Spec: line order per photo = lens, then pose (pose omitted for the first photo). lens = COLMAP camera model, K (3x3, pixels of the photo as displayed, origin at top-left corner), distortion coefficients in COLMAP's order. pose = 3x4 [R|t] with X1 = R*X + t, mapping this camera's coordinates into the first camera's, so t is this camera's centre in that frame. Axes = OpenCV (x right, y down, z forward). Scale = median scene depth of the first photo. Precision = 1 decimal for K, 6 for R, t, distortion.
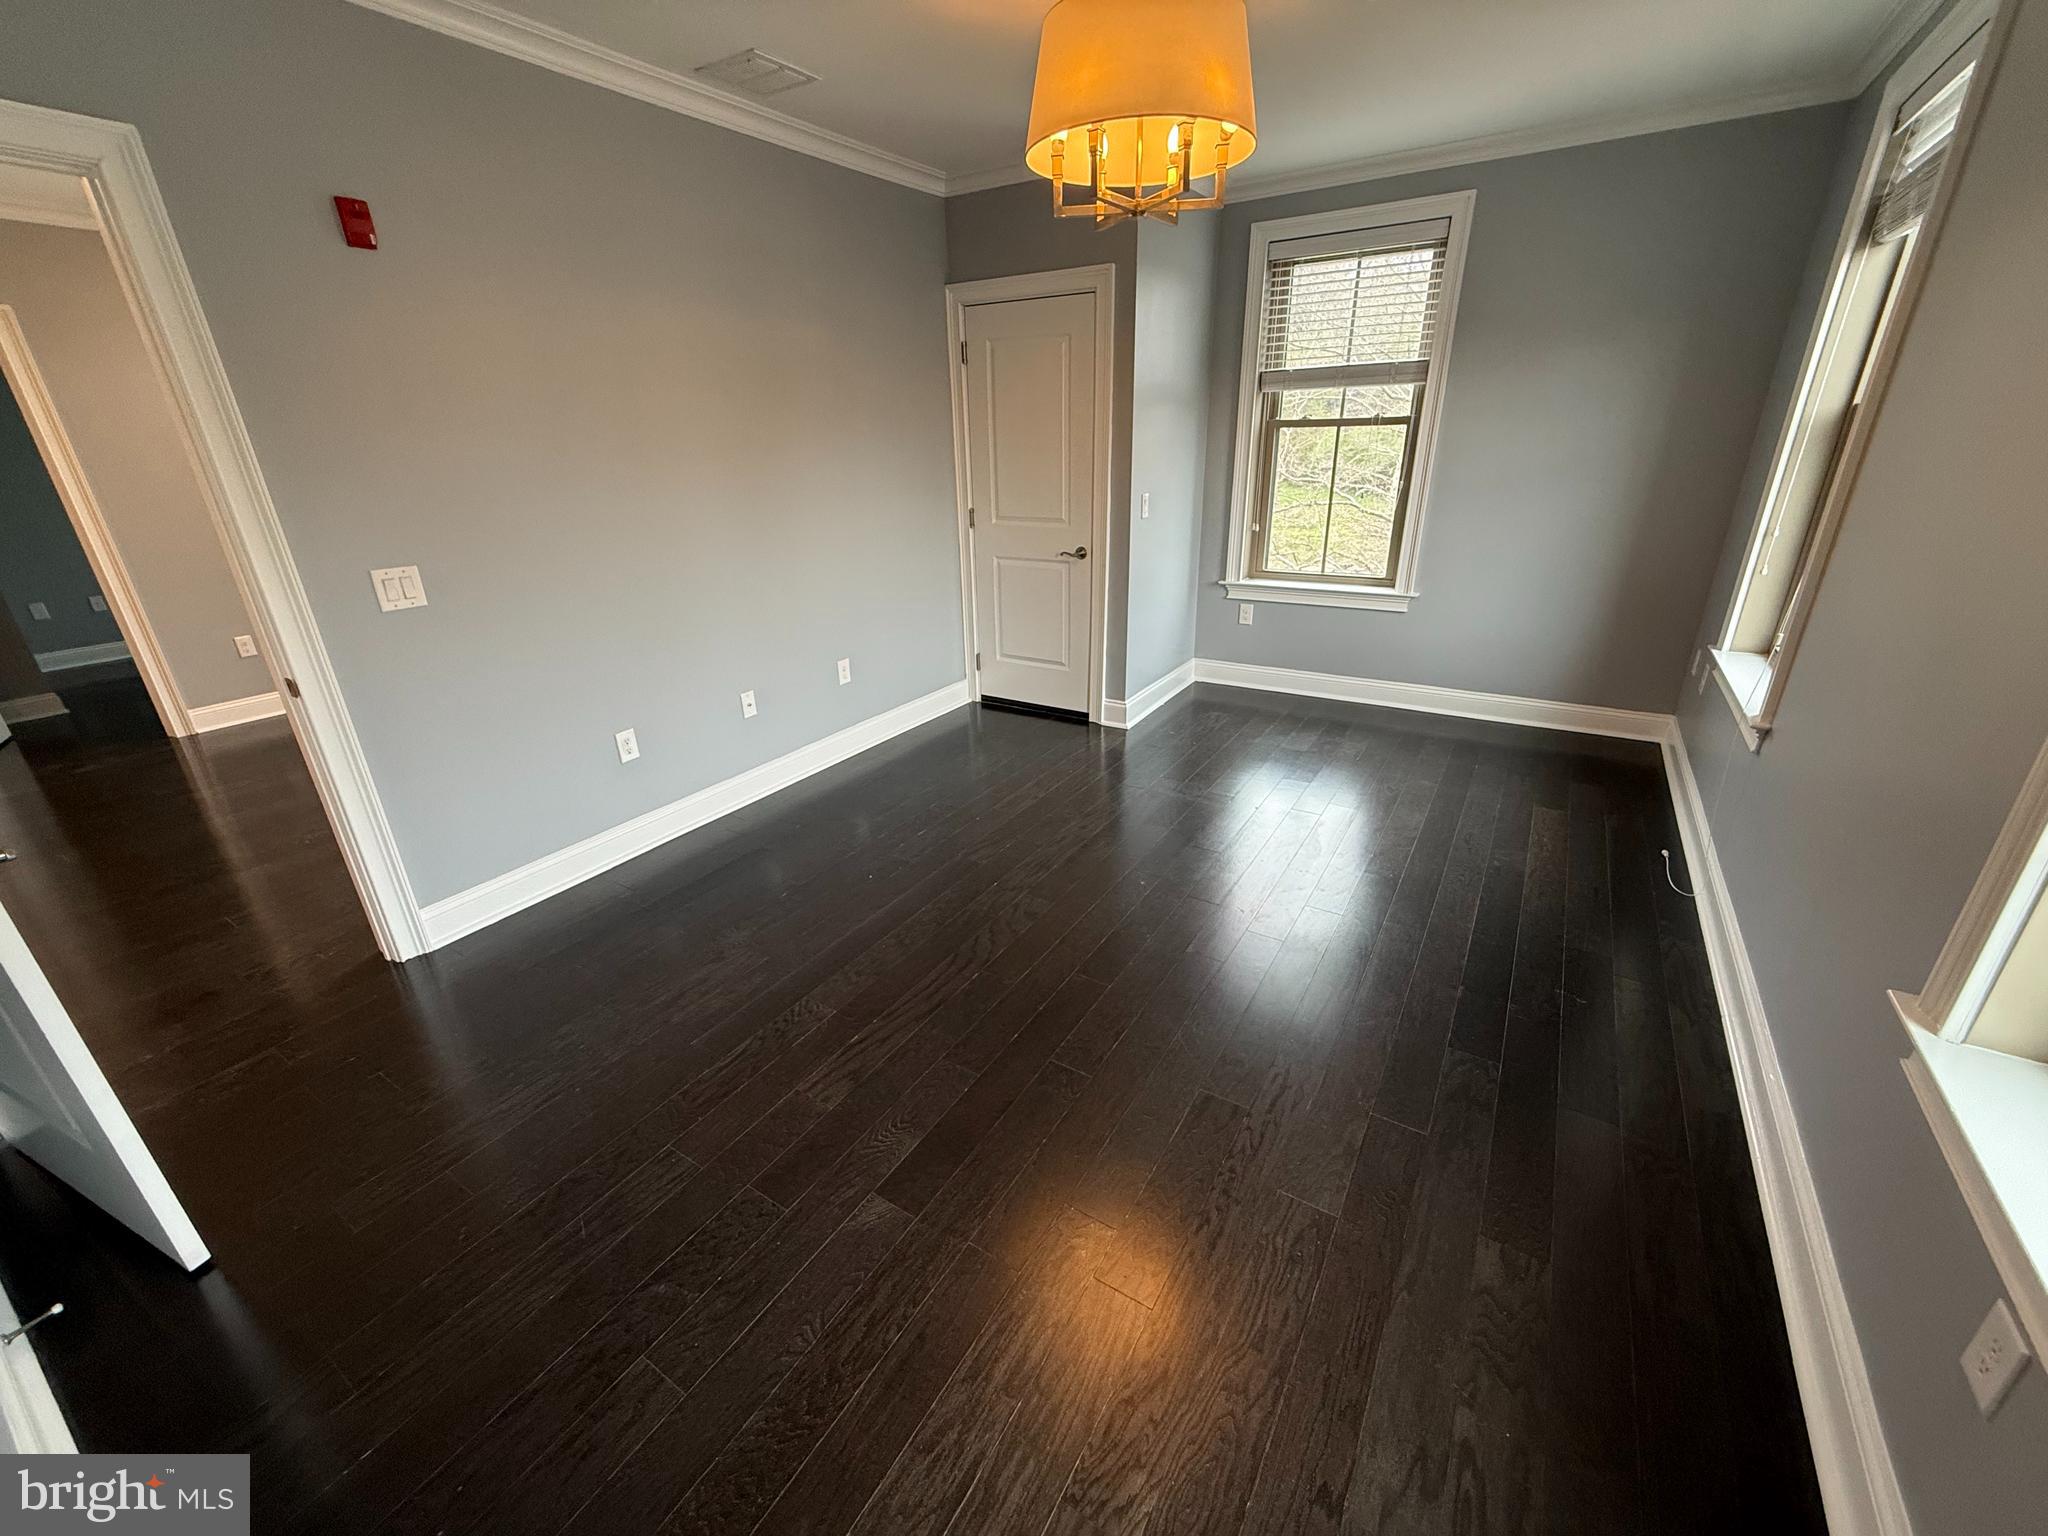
lens RADIAL K [[818.6, 0, 1018.9], [0, 818.6, 766.7], [0, 0, 1]] dist [-0.001477, -0.000191]
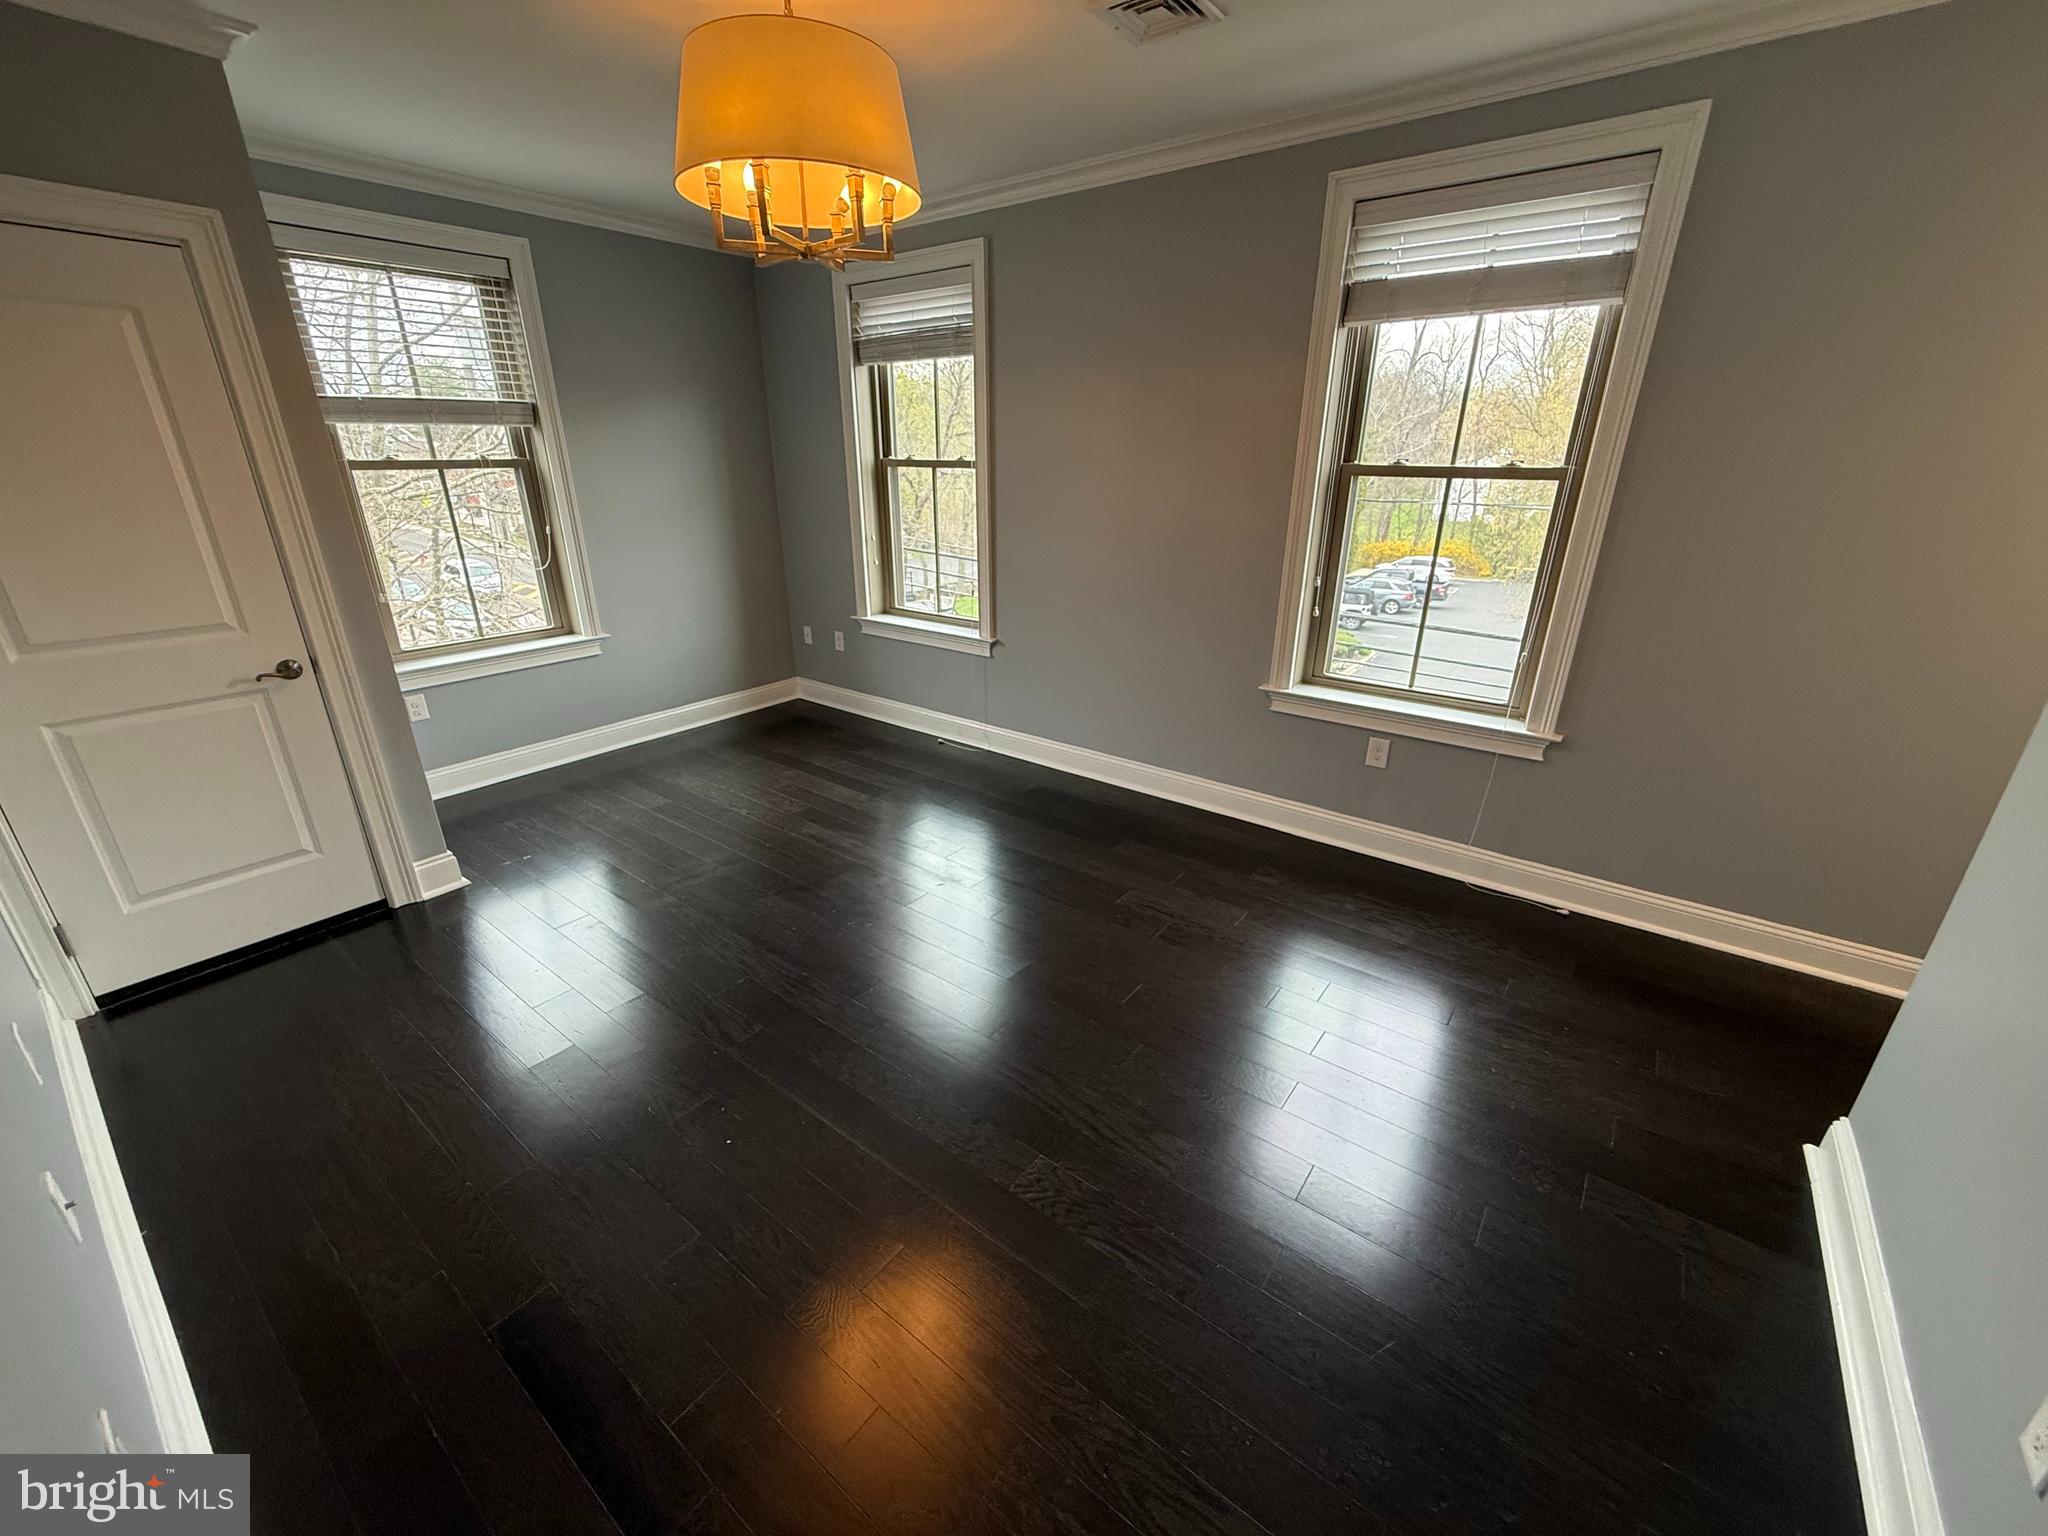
lens RADIAL K [[806.4, 0, 1024.0], [0, 806.4, 768.0], [0, 0, 1]] dist [0.000985, 0.000004]
pose [[0.083615, -0.338695, 0.937174, -0.501755], [0.371009, 0.883435, 0.286172, -0.173759], [-0.924857, 0.323772, 0.199527, 0.412696]]
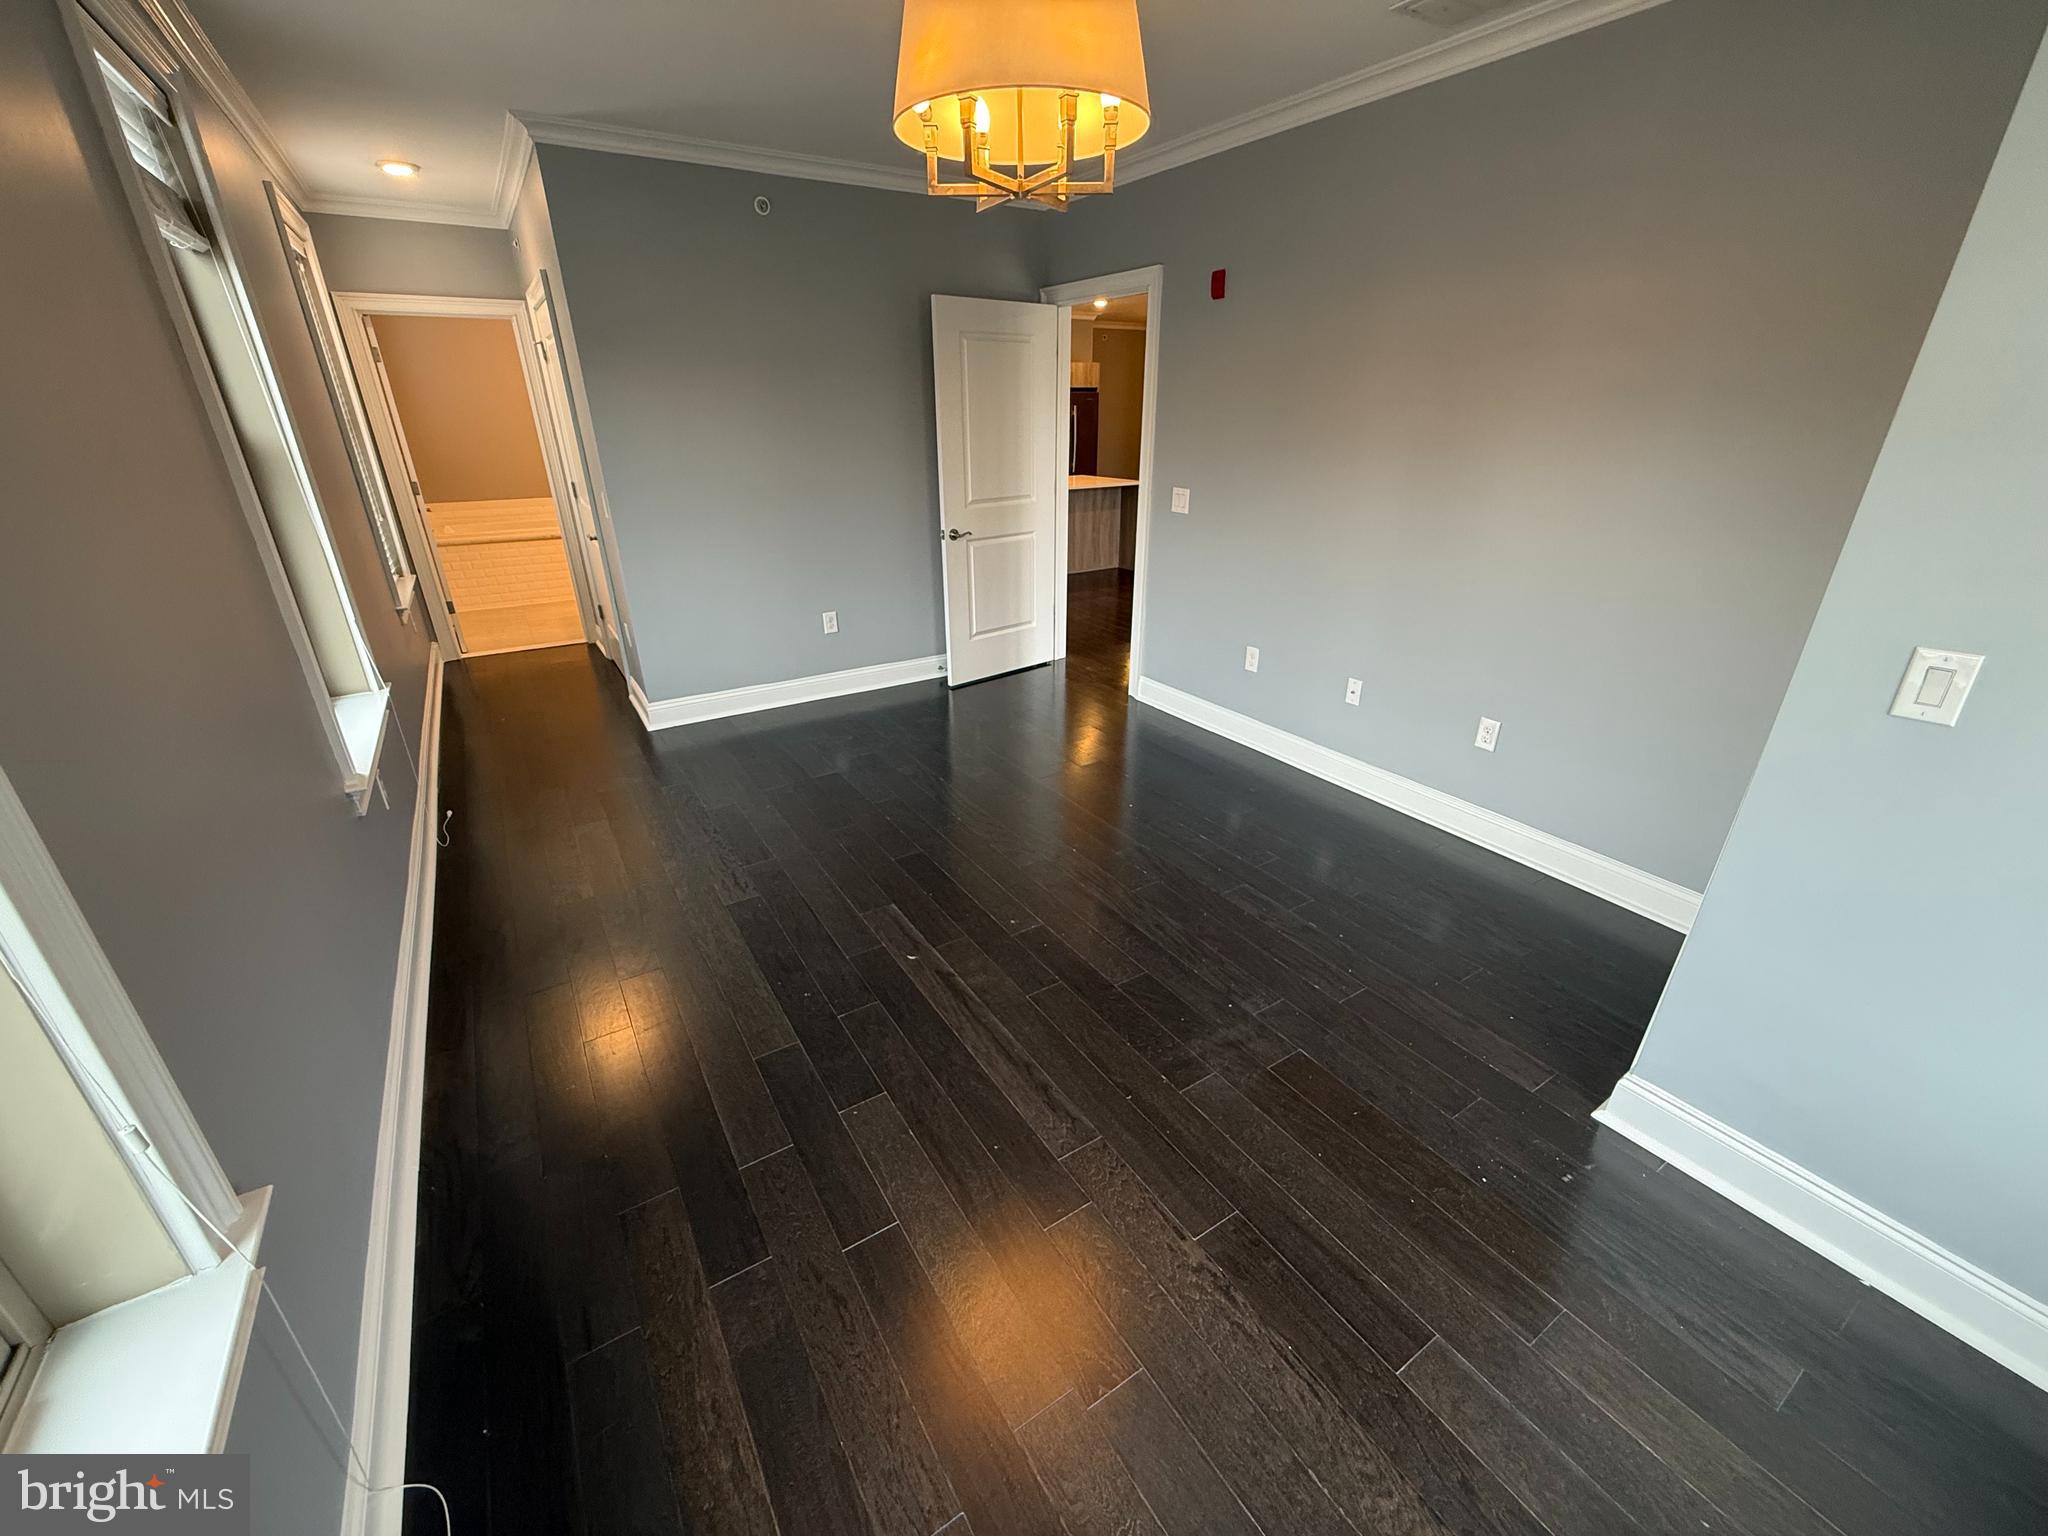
lens RADIAL K [[818.6, 0, 1018.9], [0, 818.6, 766.7], [0, 0, 1]] dist [-0.001477, -0.000191]
pose [[-0.421733, 0.388290, -0.819373, 0.607140], [-0.332850, 0.774280, 0.538239, -0.356796], [0.843417, 0.499722, -0.197297, 0.794509]]
